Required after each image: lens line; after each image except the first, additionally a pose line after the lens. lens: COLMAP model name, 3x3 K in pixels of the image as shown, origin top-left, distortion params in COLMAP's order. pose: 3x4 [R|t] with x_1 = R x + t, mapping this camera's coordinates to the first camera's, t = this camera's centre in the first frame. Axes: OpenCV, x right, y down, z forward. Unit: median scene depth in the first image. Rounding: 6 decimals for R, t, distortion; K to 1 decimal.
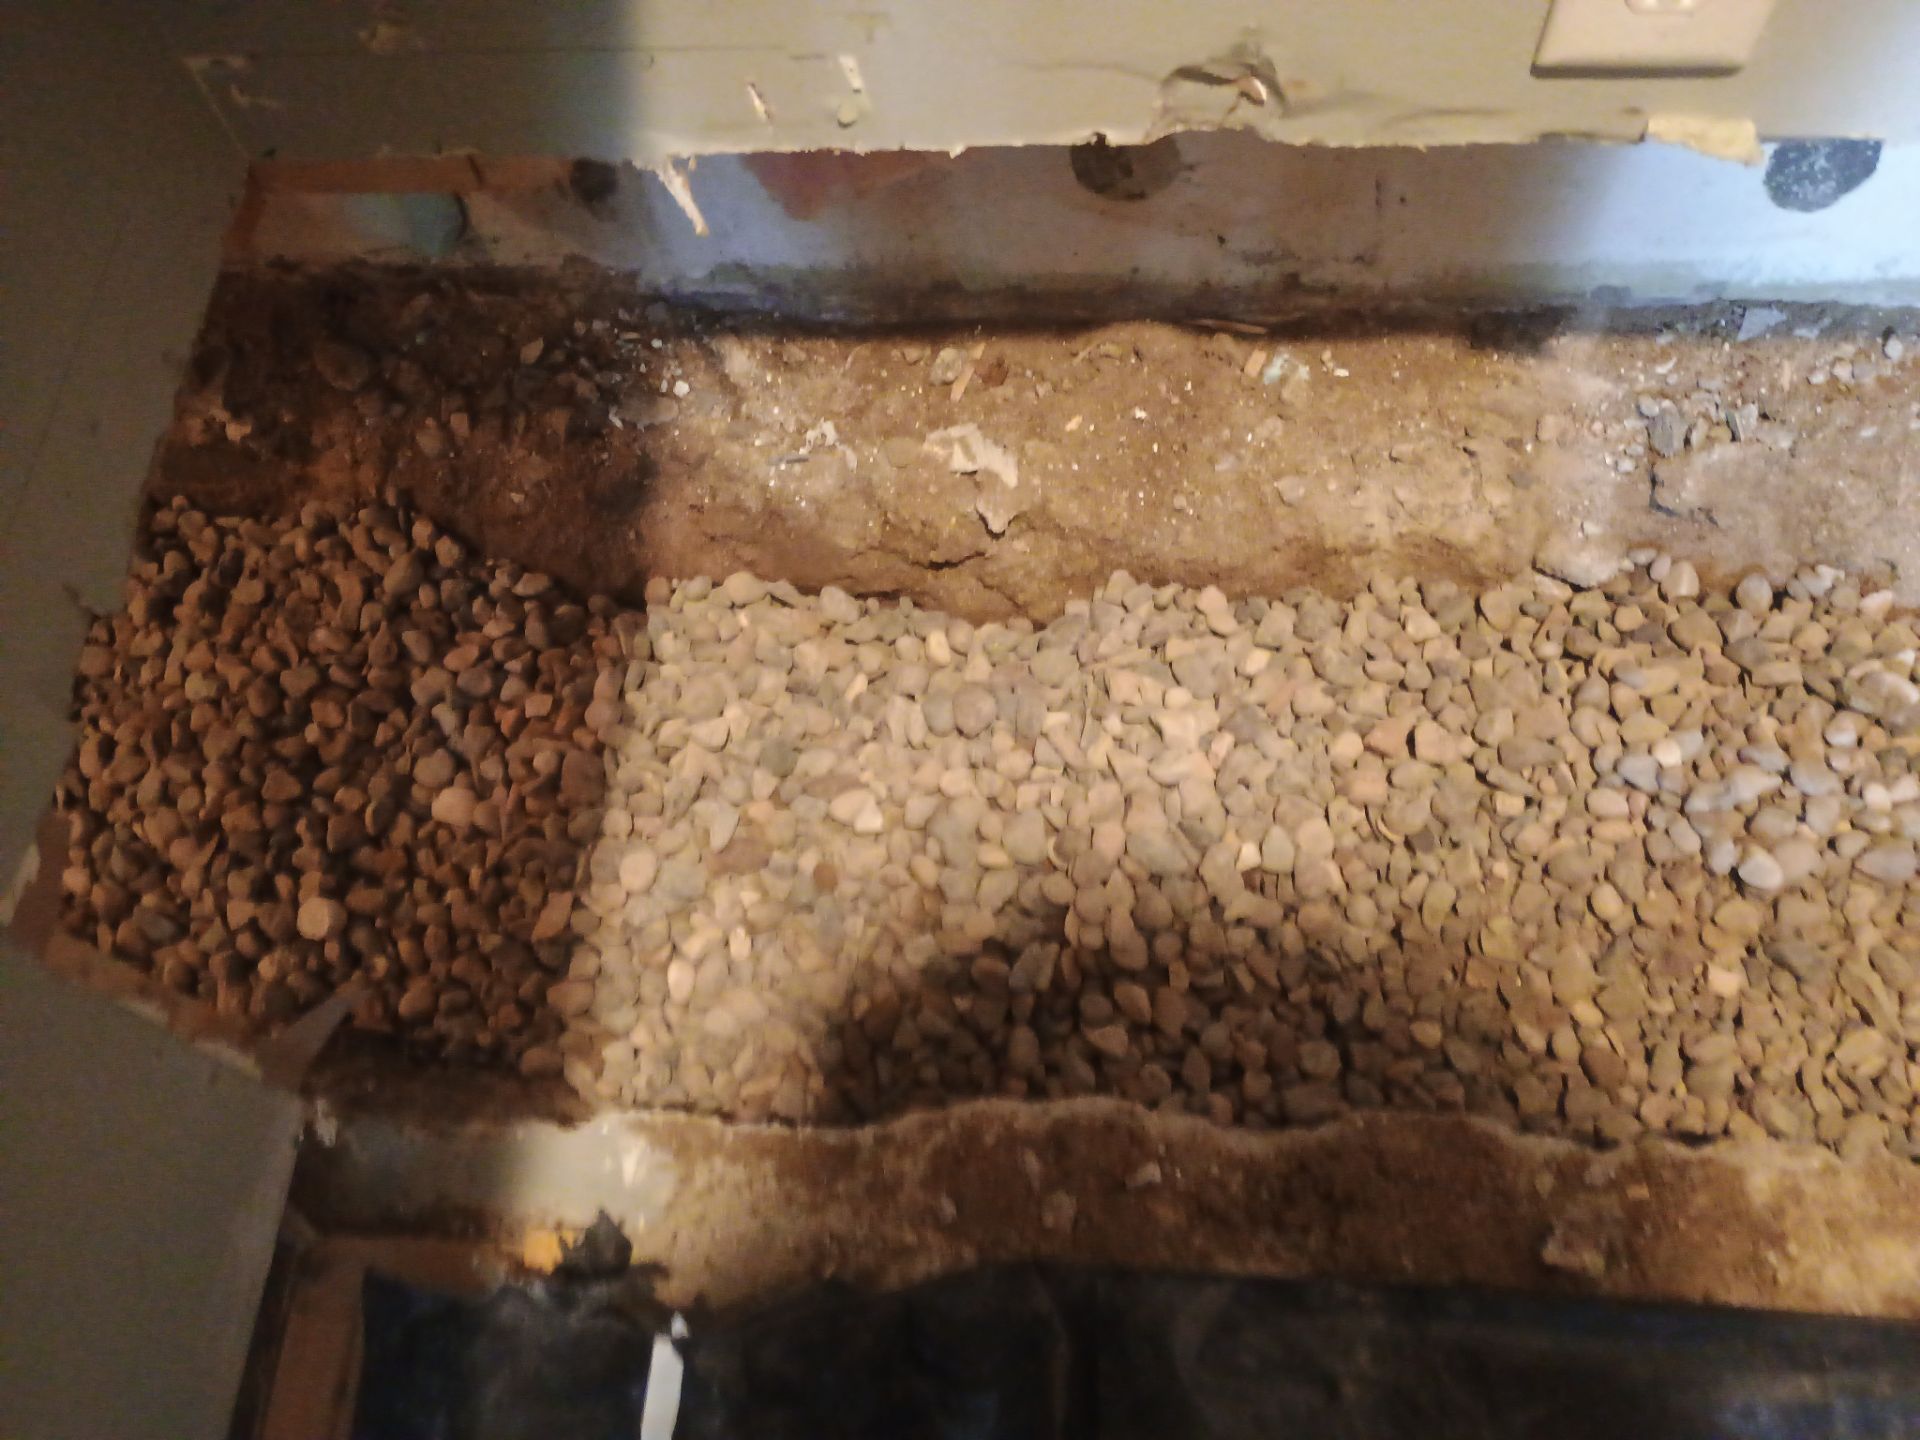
lens RADIAL K [[1864.1, 0, 960.0], [0, 1864.1, 720.0], [0, 0, 1]] dist [0.065382, -0.115563]
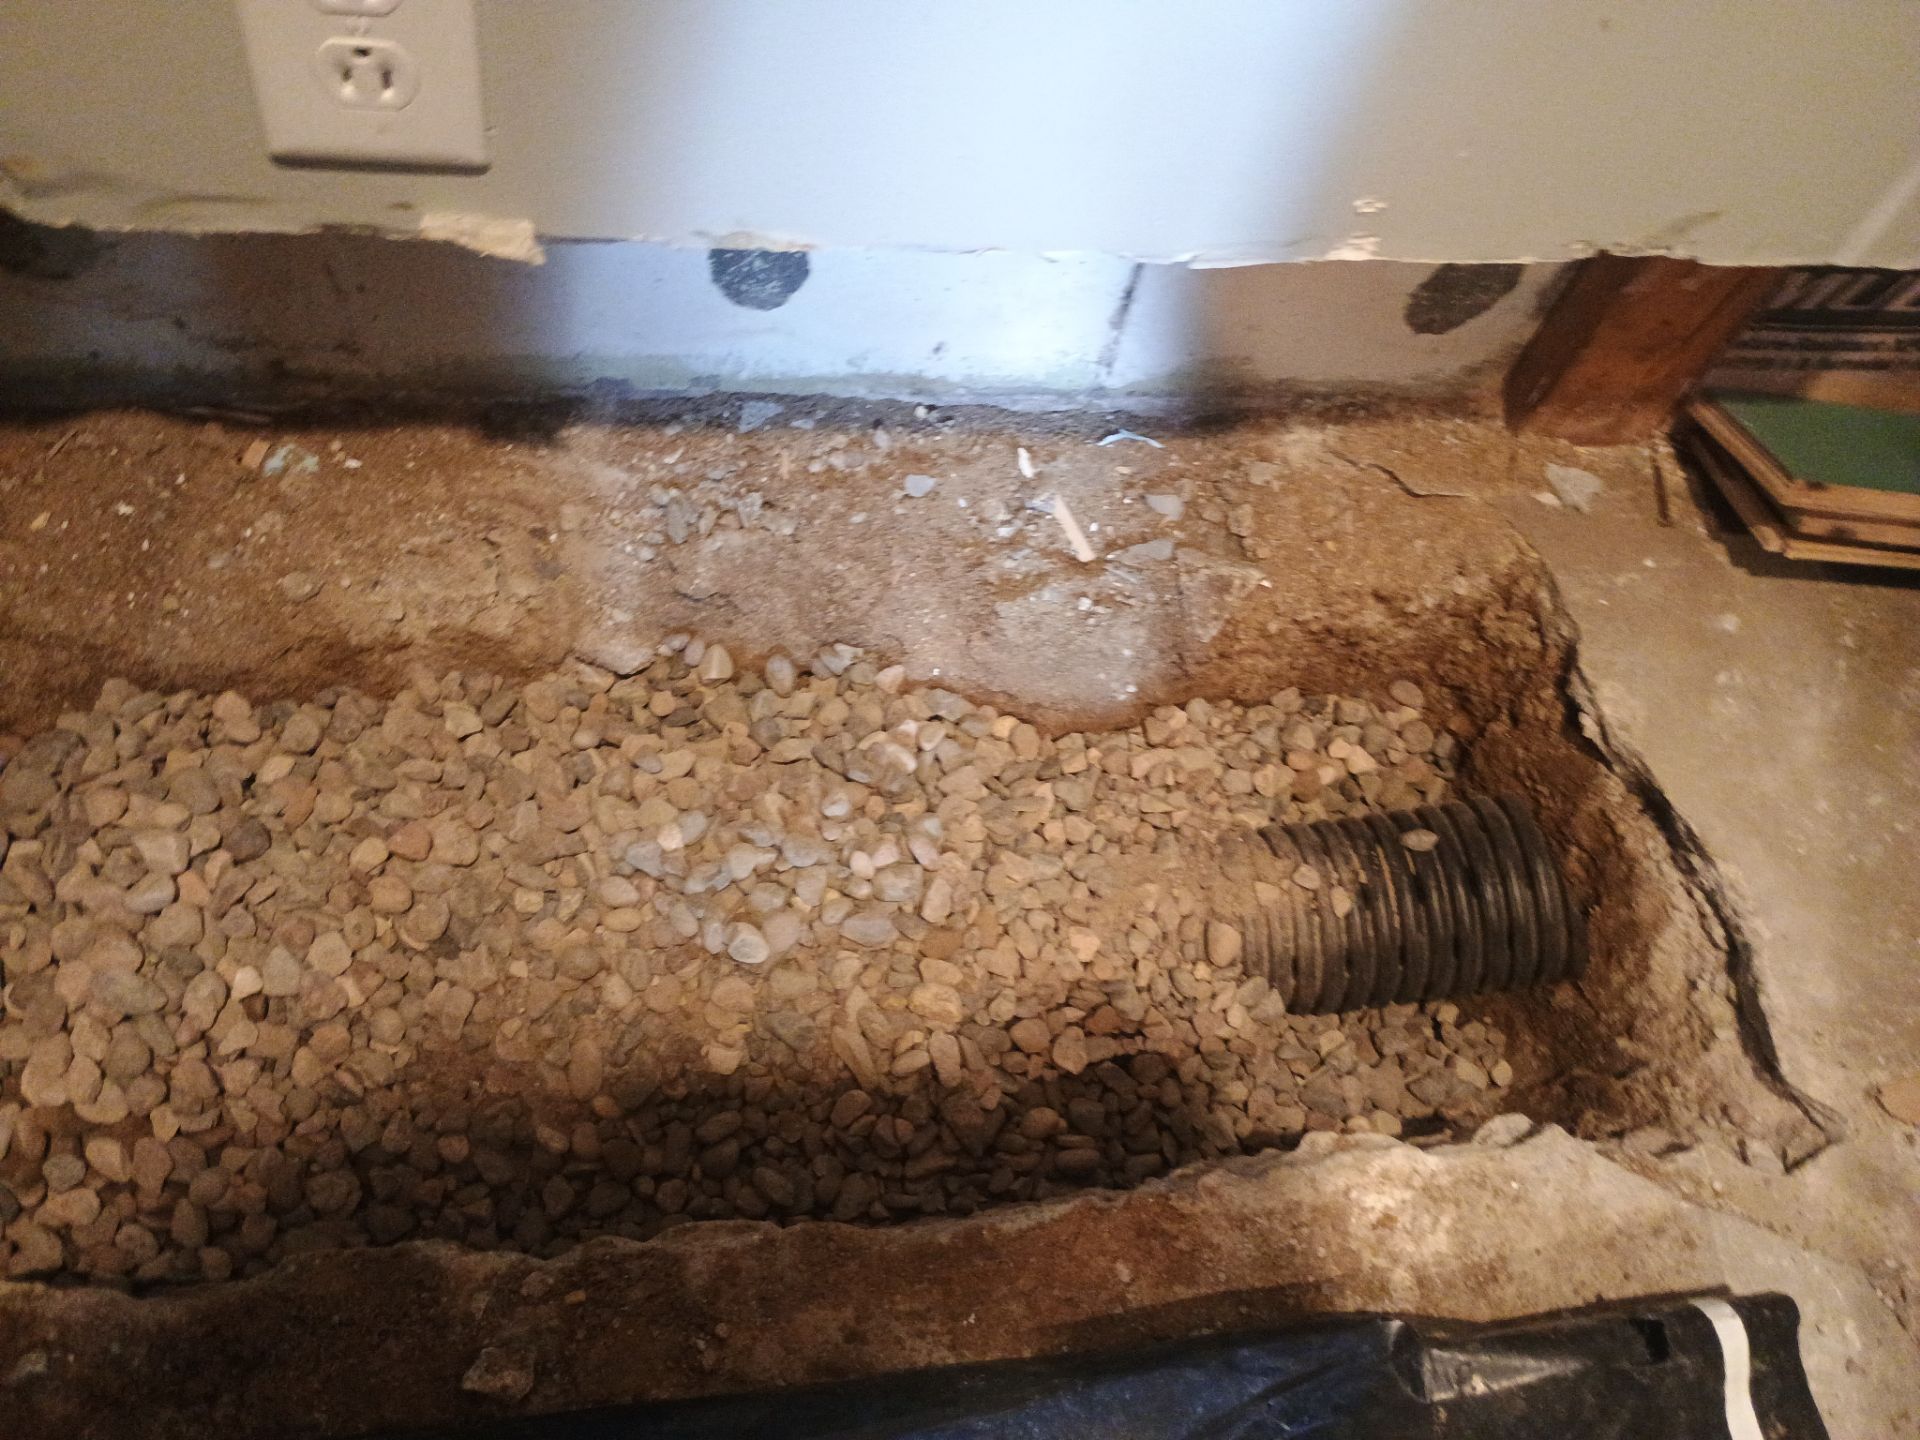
lens RADIAL K [[1864.1, 0, 960.0], [0, 1864.1, 720.0], [0, 0, 1]] dist [0.065382, -0.115563]
pose [[0.940680, -0.056379, 0.334579, 0.174315], [0.070302, 0.997085, -0.029642, -0.004225], [-0.331933, 0.051405, 0.941901, -0.002447]]
